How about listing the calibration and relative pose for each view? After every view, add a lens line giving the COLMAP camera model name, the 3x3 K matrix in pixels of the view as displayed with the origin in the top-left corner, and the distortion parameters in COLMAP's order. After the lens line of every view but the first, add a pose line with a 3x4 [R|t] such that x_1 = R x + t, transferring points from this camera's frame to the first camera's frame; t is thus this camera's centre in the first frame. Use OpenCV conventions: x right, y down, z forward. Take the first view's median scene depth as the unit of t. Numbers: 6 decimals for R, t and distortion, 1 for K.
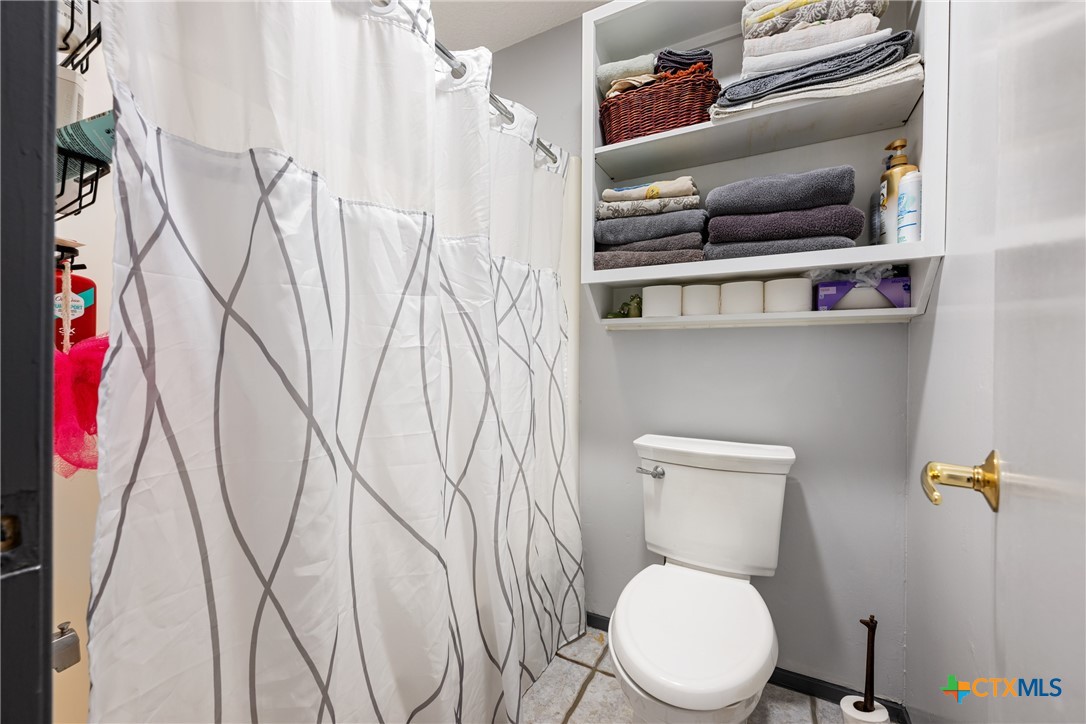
lens RADIAL K [[429.9, 0, 543.9], [0, 429.9, 361.4], [0, 0, 1]] dist [-0.002019, 0.000219]
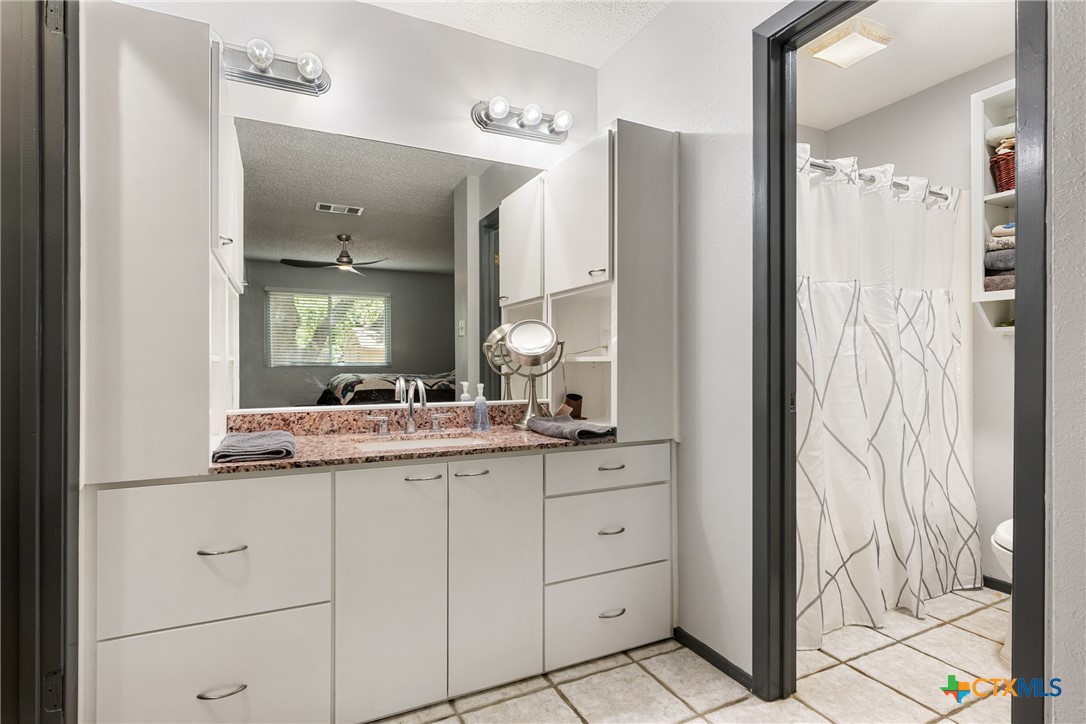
lens RADIAL K [[540.5, 0, 540.6], [0, 540.5, 363.6], [0, 0, 1]] dist [-0.004811, 0.002077]
pose [[0.810950, -0.008293, -0.585056, -0.023722], [0.007028, 0.999965, -0.004433, 0.003066], [0.585073, -0.000516, 0.810981, -1.362848]]
